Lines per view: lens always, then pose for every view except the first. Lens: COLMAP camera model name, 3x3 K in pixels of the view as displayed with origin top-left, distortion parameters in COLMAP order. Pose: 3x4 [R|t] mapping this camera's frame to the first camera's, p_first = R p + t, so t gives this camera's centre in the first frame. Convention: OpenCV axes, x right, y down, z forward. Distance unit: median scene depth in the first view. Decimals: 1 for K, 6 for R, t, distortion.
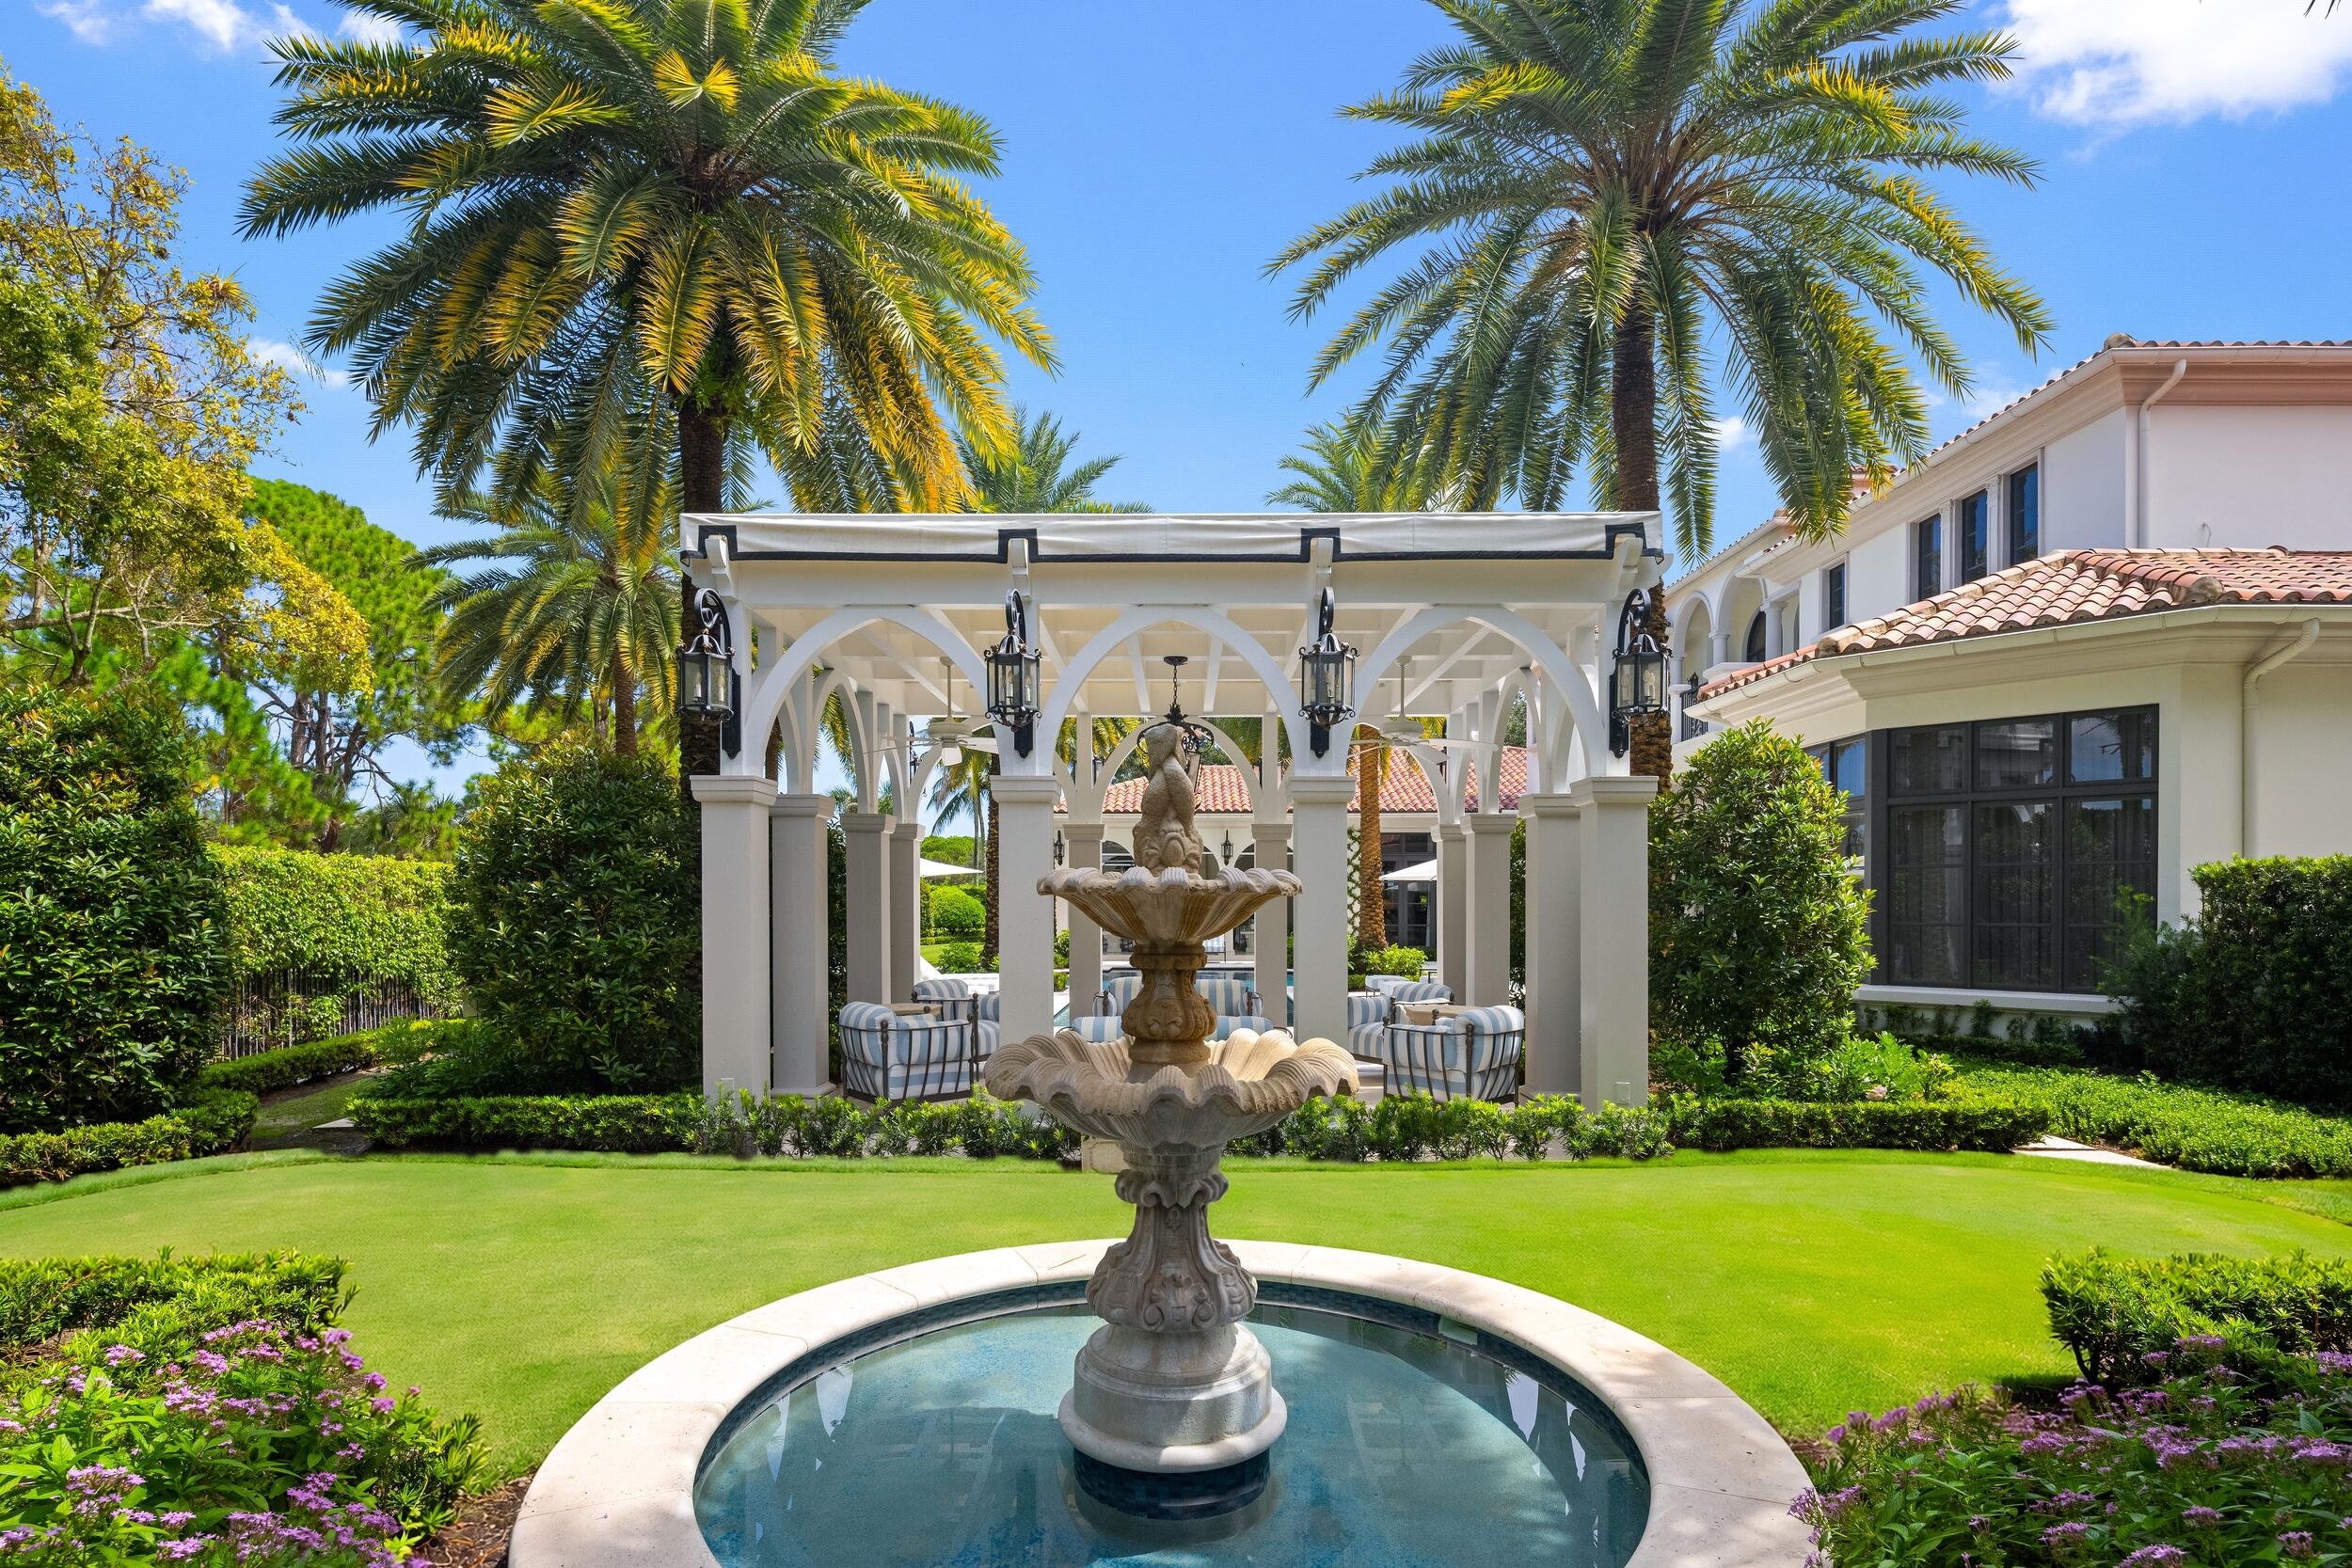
lens RADIAL K [[1128.3, 0, 1160.3], [0, 1128.3, 941.3], [0, 0, 1]] dist [-0.000694, -0.000208]
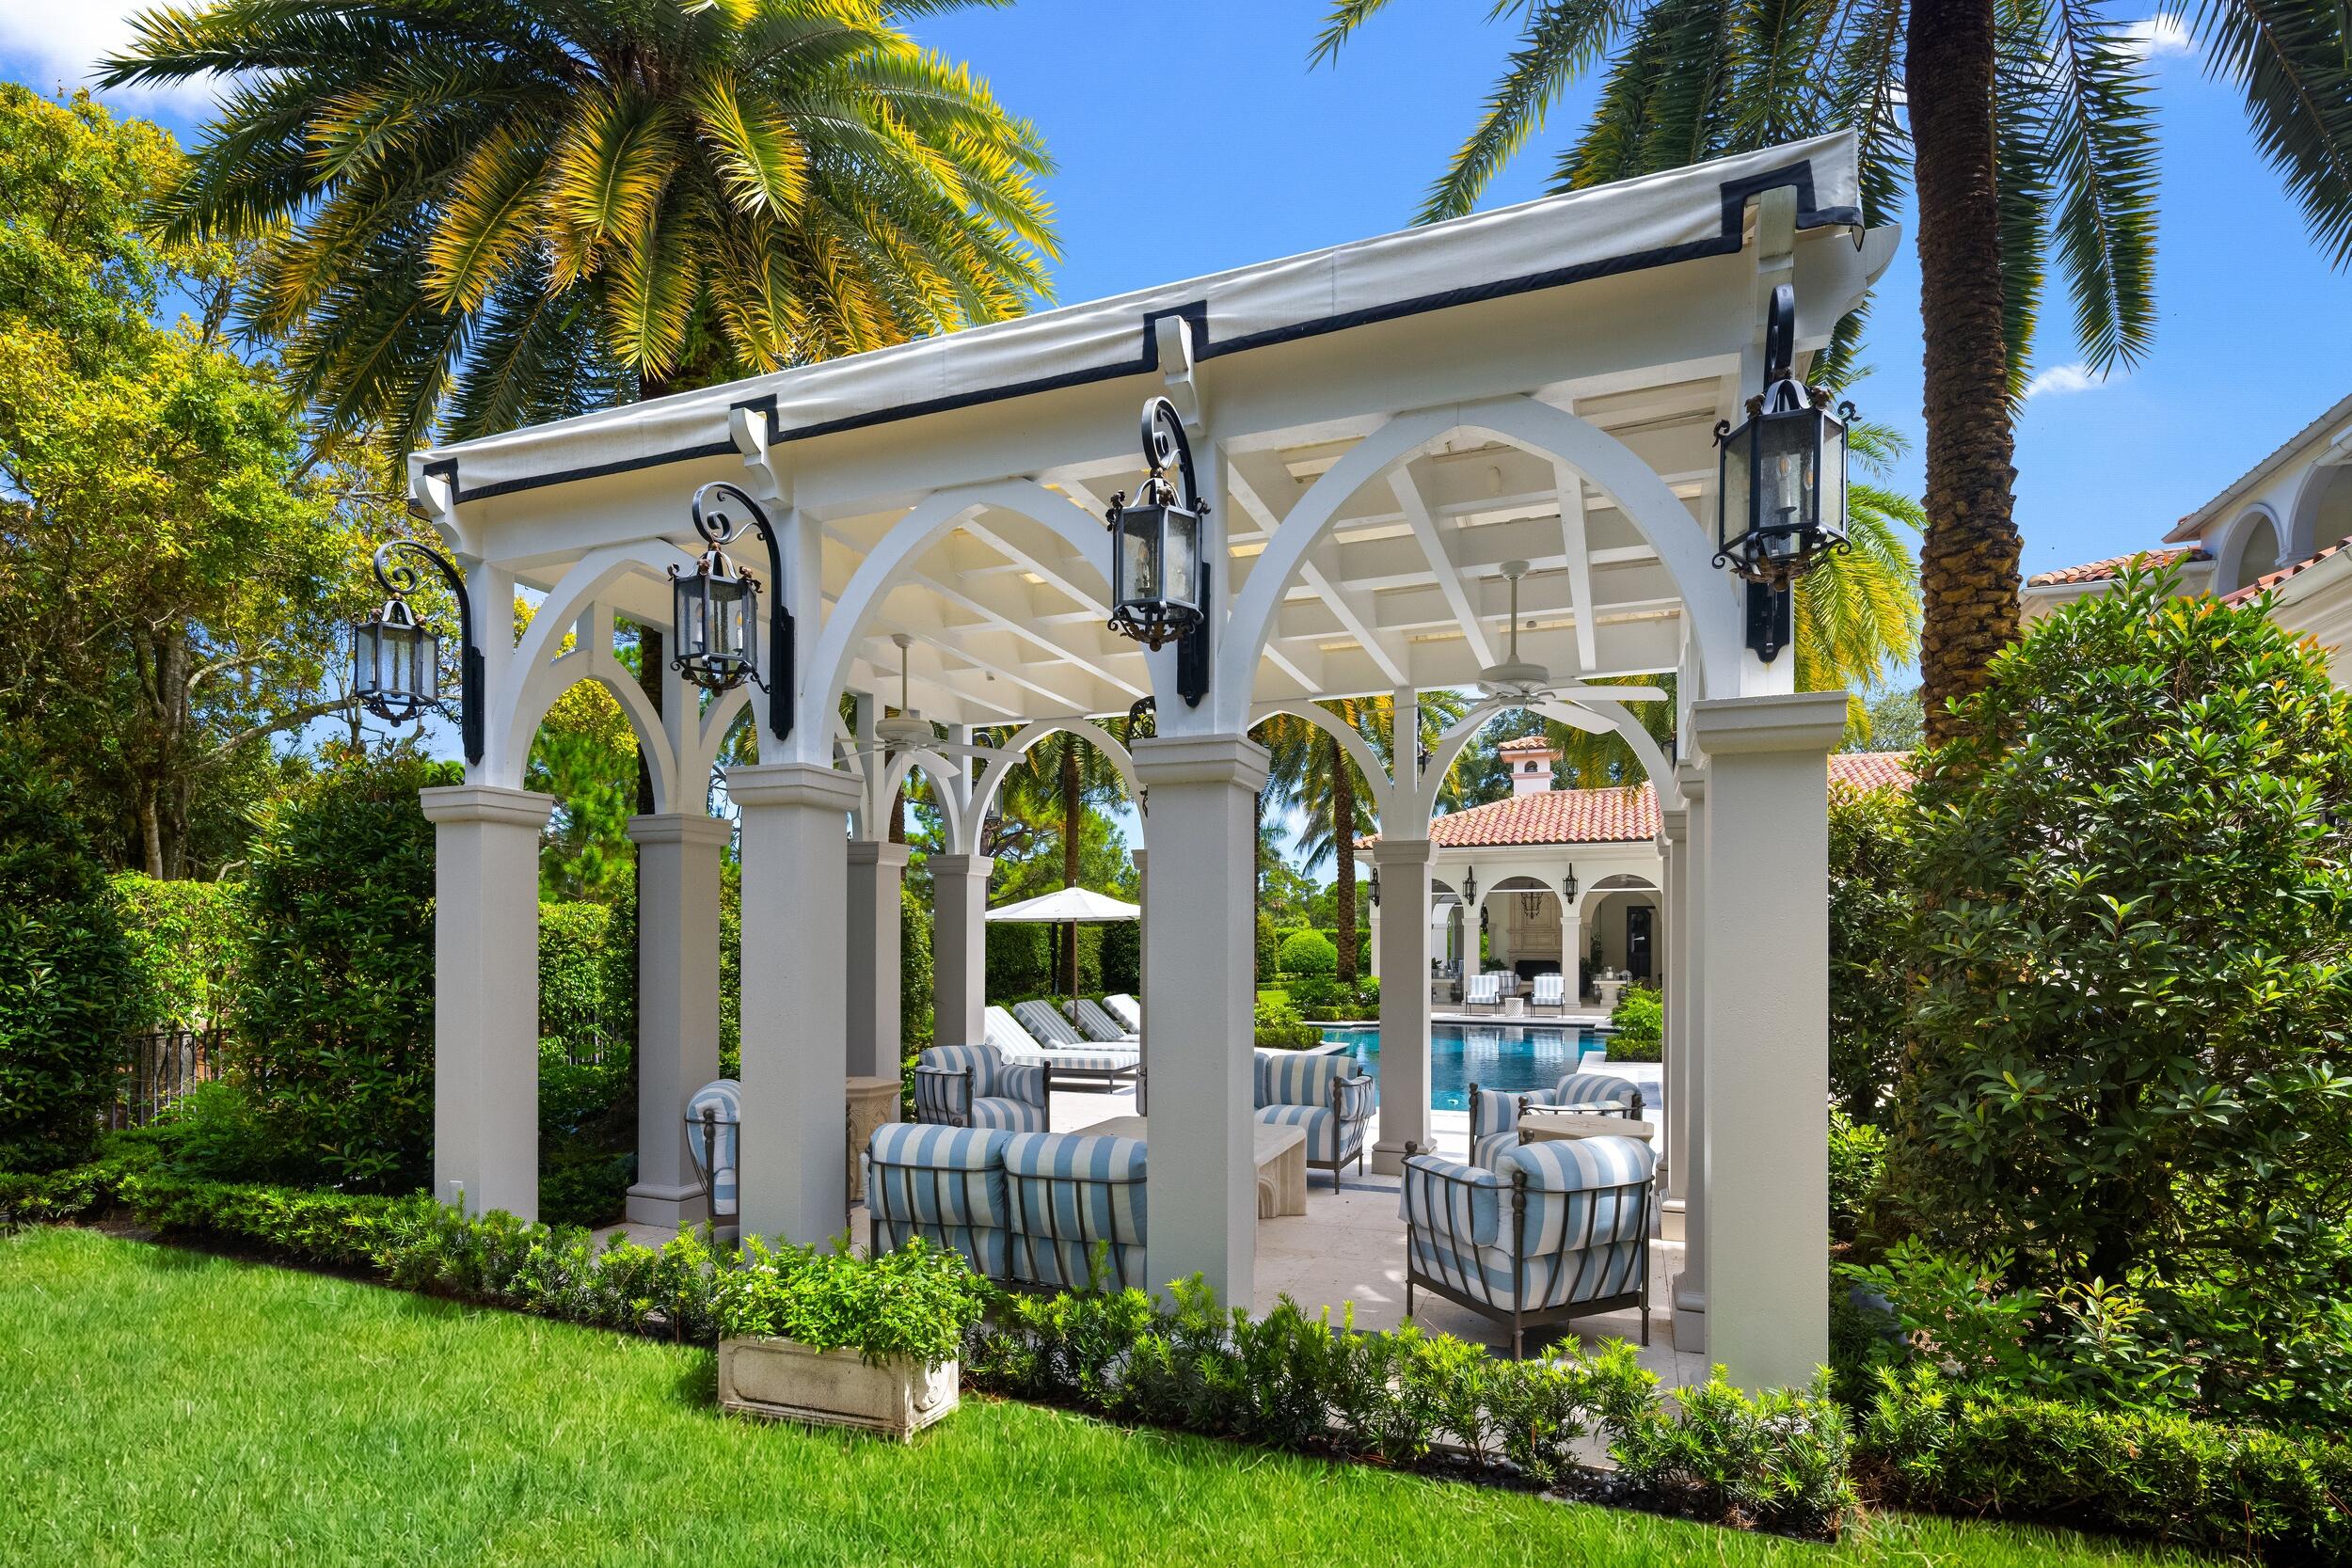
lens RADIAL K [[1112.7, 0, 1174.0], [0, 1112.7, 970.7], [0, 0, 1]] dist [-0.000917, -0.001374]
pose [[0.936380, 0.008402, -0.350888, 0.335475], [-0.012699, 0.999870, -0.009948, -0.020263], [0.350759, 0.013772, 0.936364, 0.459184]]
